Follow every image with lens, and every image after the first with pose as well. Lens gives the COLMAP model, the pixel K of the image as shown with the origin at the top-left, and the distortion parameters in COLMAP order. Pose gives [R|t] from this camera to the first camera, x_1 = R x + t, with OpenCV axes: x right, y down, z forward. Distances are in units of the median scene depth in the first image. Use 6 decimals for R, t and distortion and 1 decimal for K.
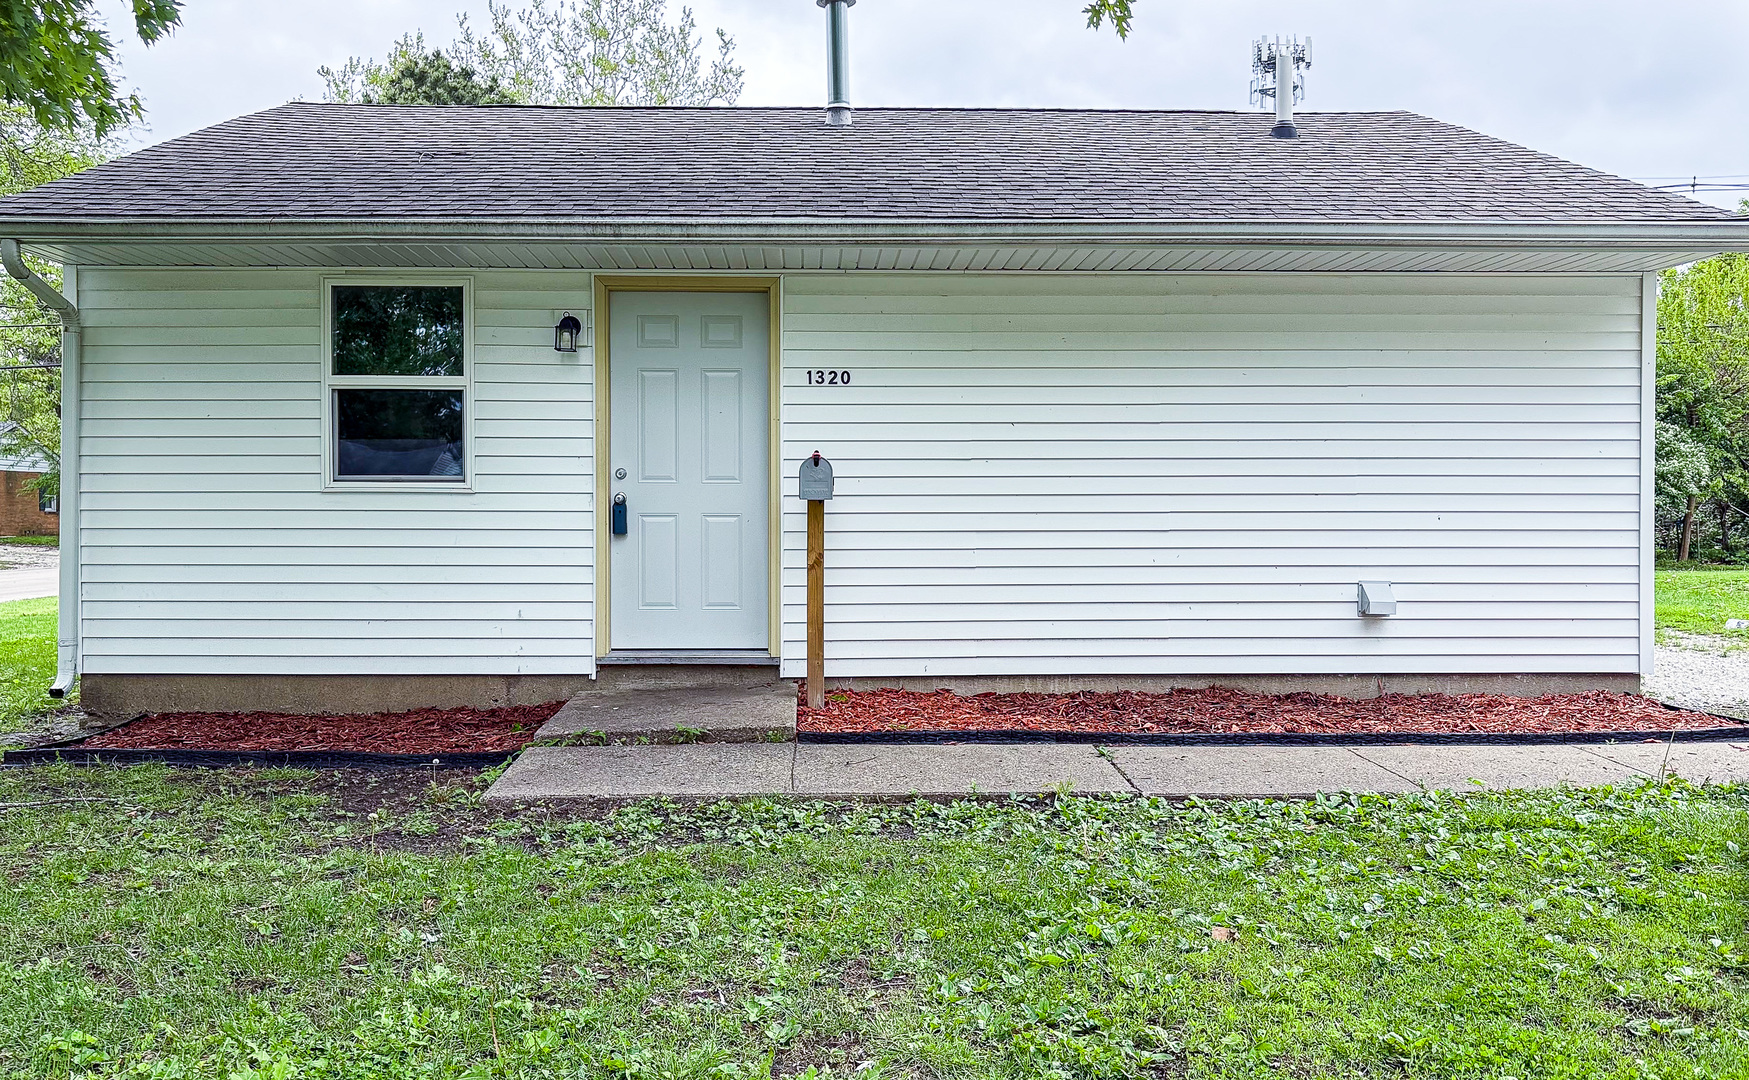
lens RADIAL K [[1344.2, 0, 874.4], [0, 1344.2, 543.9], [0, 0, 1]] dist [0.014796, -0.001766]
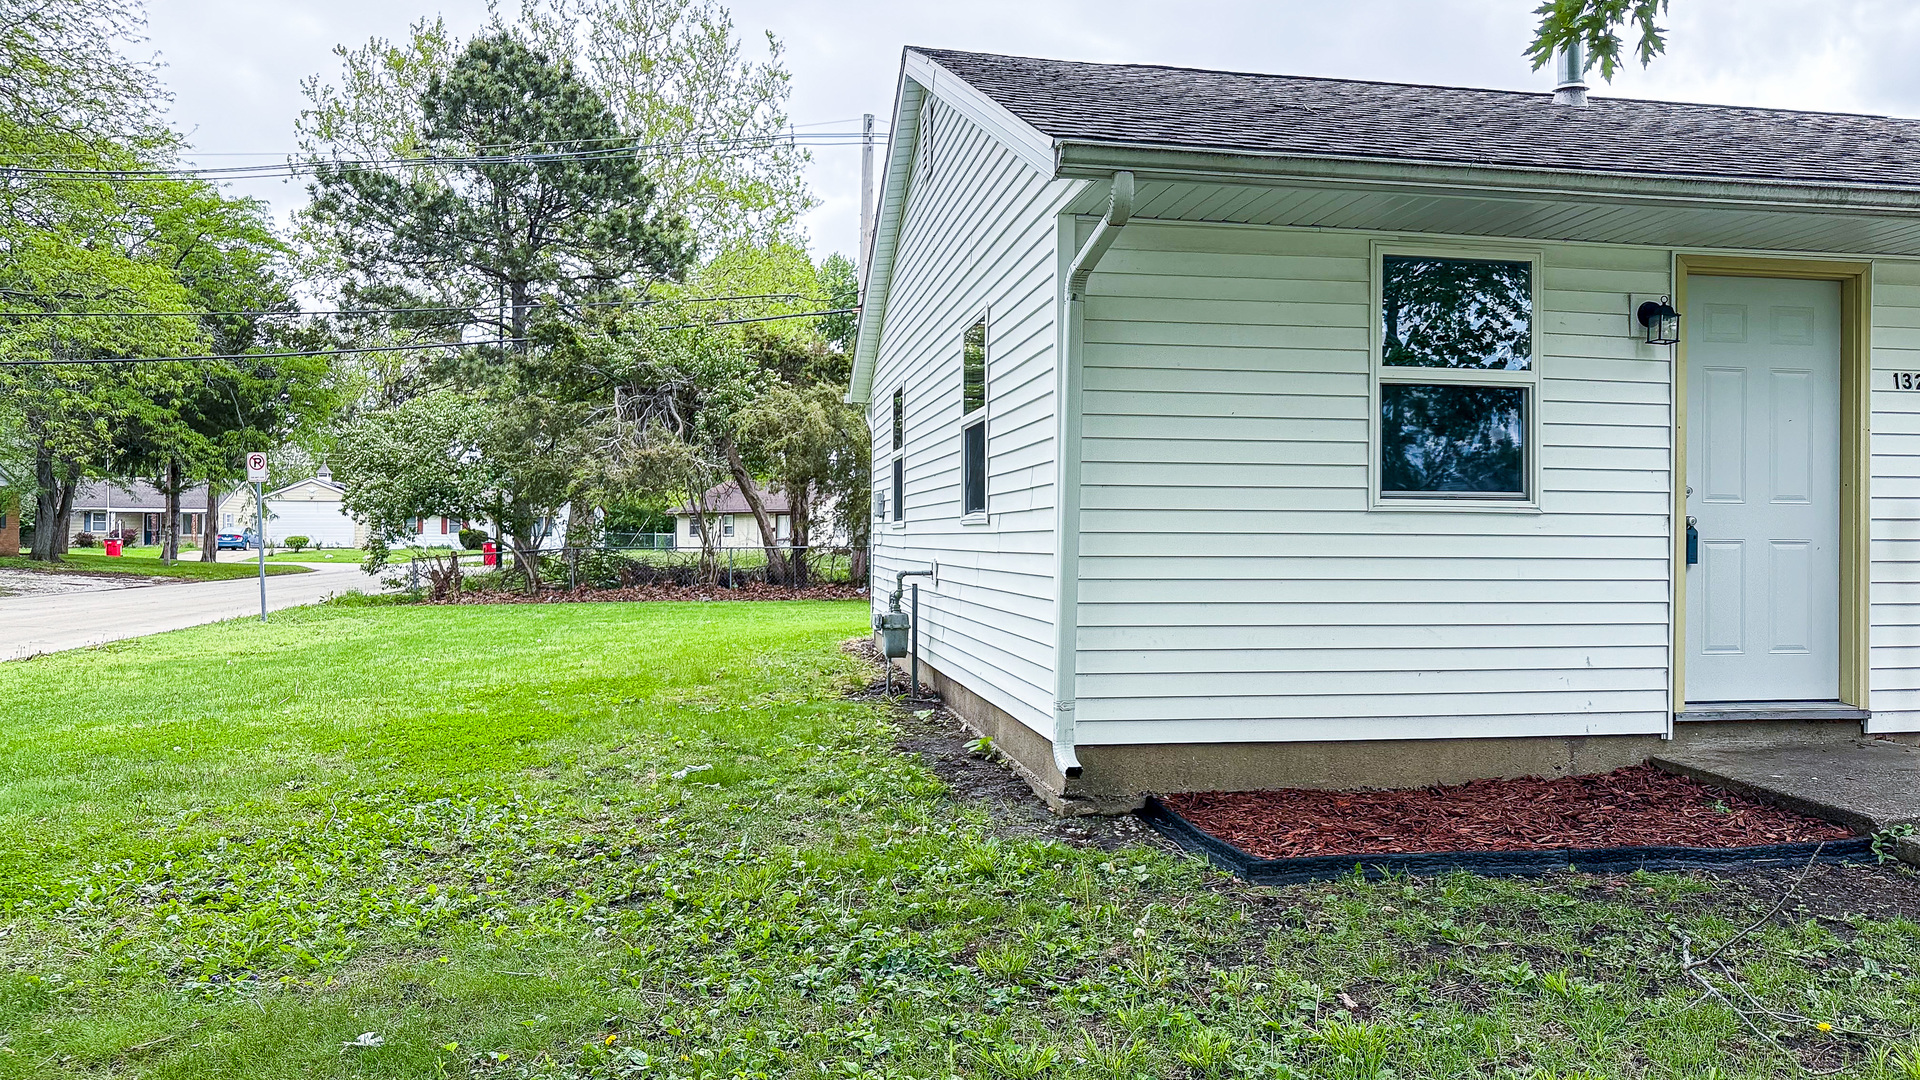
lens RADIAL K [[1344.2, 0, 958.9], [0, 1344.2, 533.8], [0, 0, 1]] dist [-0.012517, 0.015752]
pose [[0.987625, 0.005015, 0.156753, -0.769182], [-0.001319, 0.999719, -0.023674, -0.005803], [-0.156827, 0.023174, 0.987354, 0.252221]]
